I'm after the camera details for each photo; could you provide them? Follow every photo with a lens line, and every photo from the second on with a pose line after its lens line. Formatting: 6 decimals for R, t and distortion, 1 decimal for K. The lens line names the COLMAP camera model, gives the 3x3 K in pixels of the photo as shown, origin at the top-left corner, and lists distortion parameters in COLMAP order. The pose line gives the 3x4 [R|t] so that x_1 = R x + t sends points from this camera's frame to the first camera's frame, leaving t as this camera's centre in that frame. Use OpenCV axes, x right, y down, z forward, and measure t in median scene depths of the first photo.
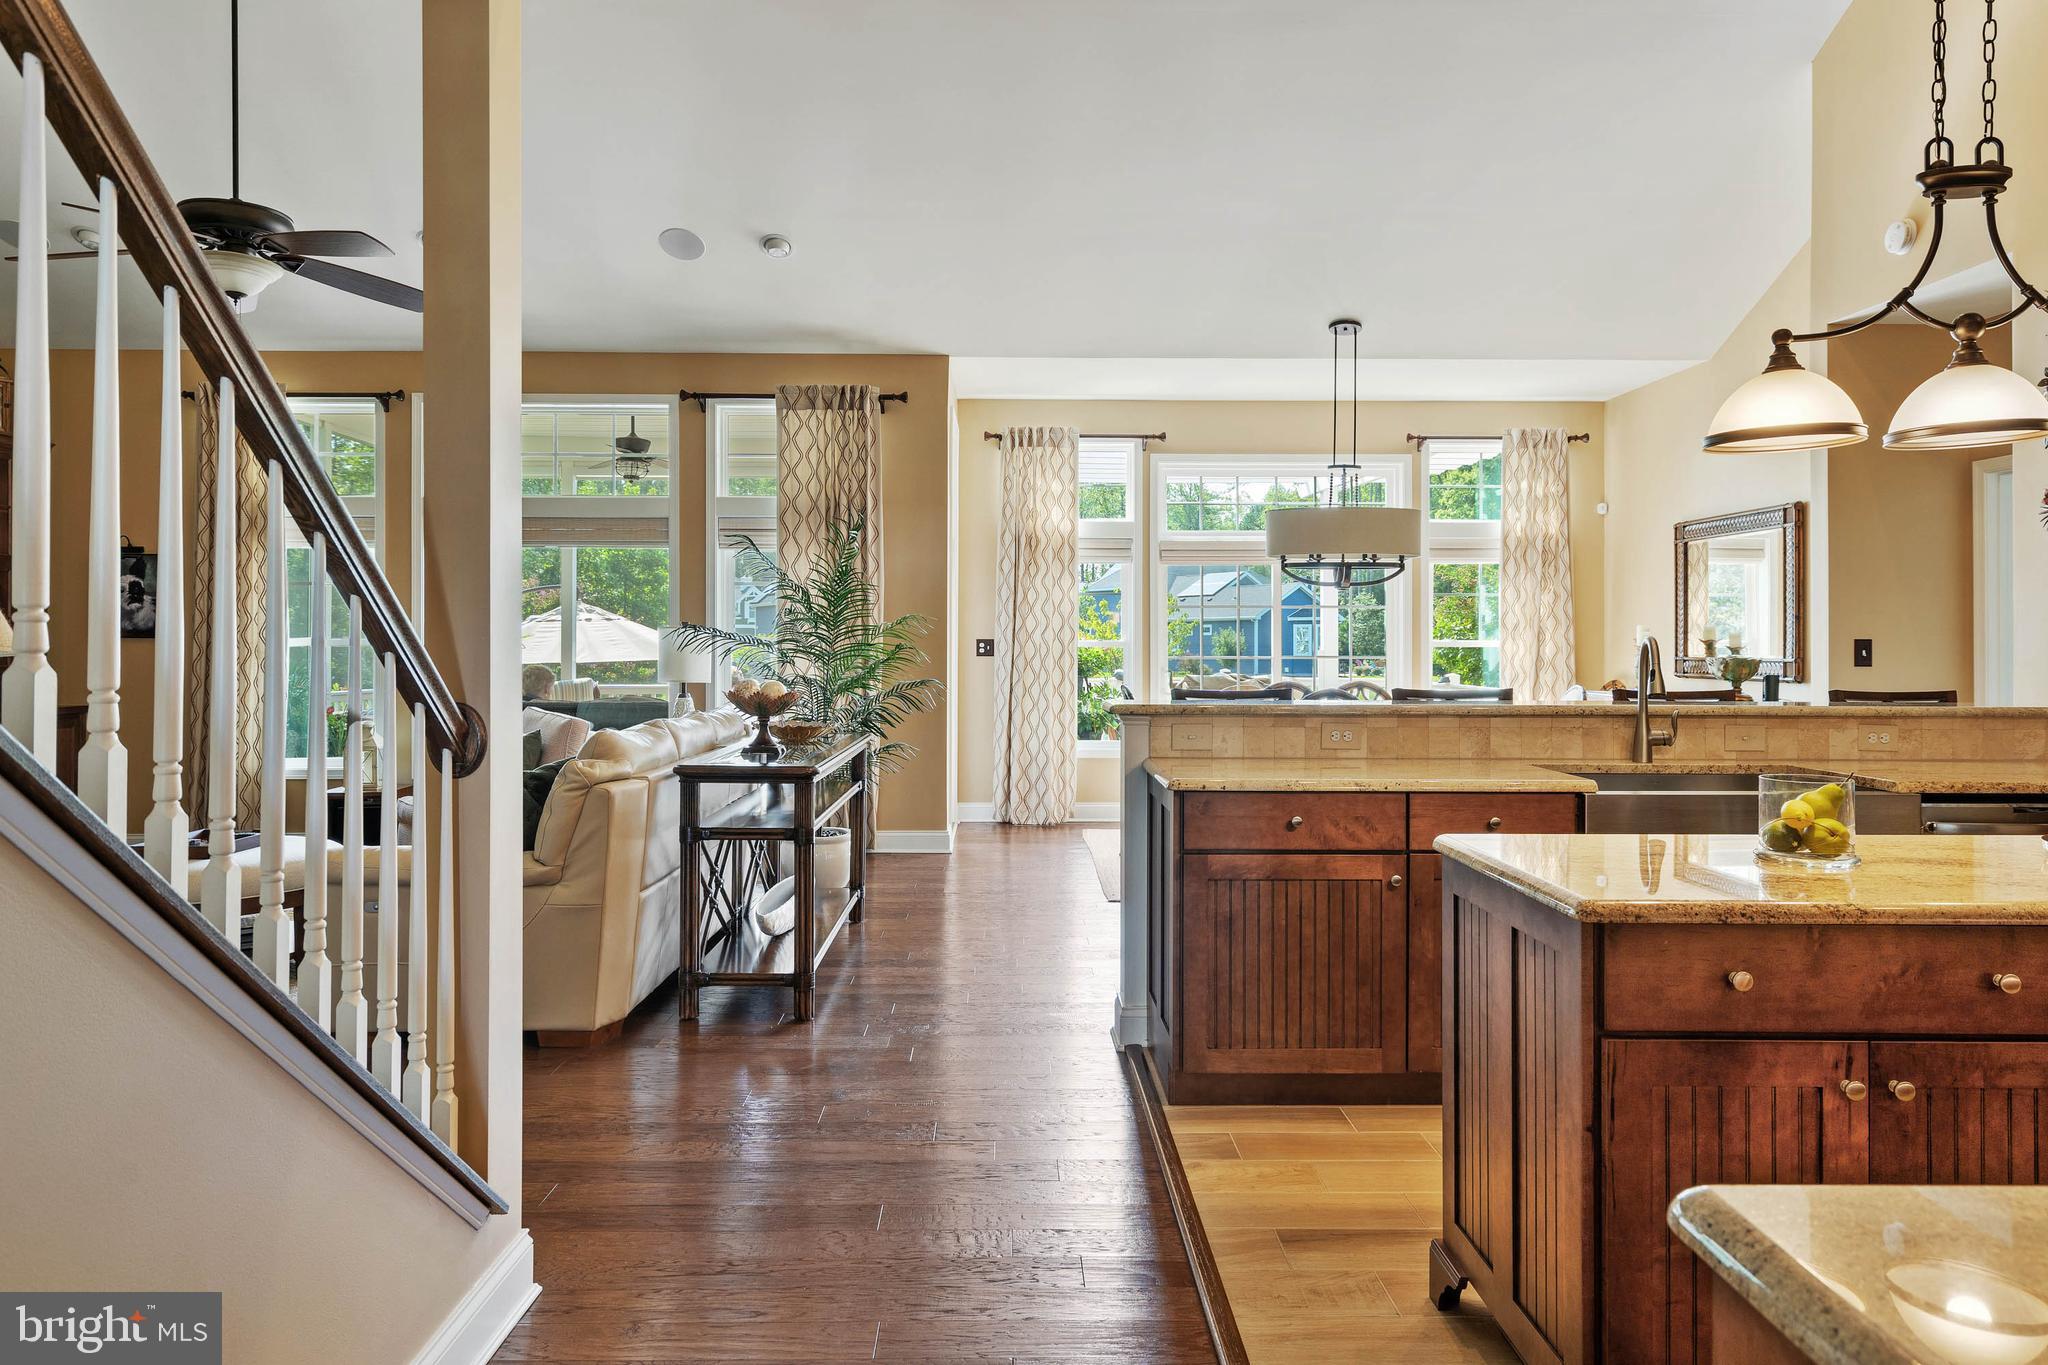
lens RADIAL K [[1309.0, 0, 1084.3], [0, 1309.0, 645.2], [0, 0, 1]] dist [0.004047, 0.004888]
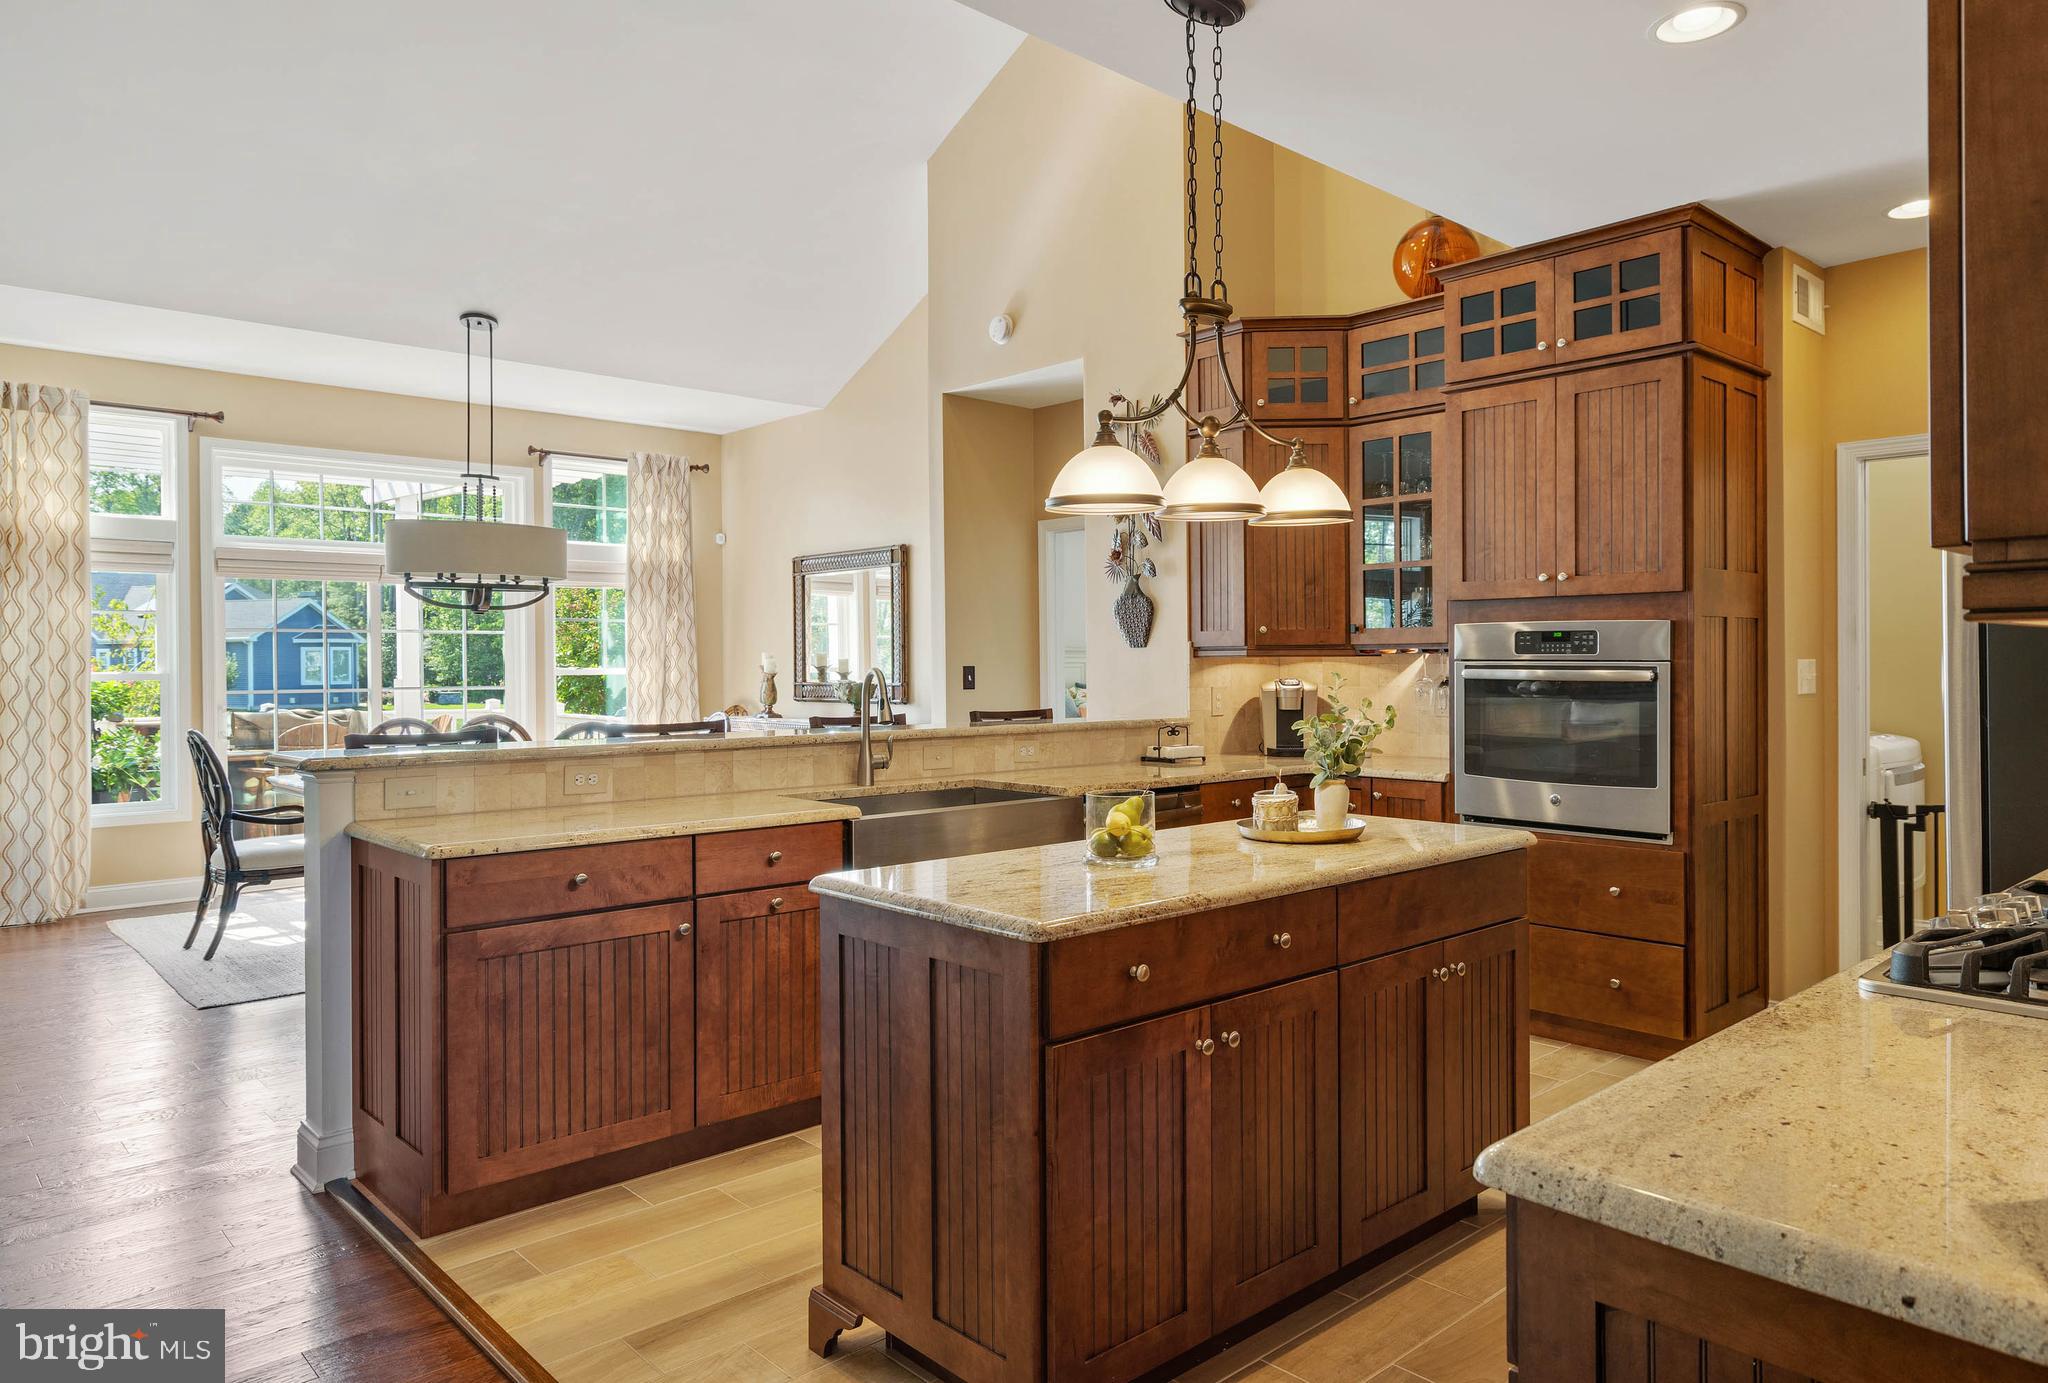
lens RADIAL K [[1309.0, 0, 1079.1], [0, 1309.0, 667.8], [0, 0, 1]] dist [0.004047, 0.004888]
pose [[0.737927, -0.008366, 0.674828, -0.166830], [0.007057, 0.999964, 0.004681, -0.010472], [-0.674843, 0.001308, 0.737960, 0.094438]]
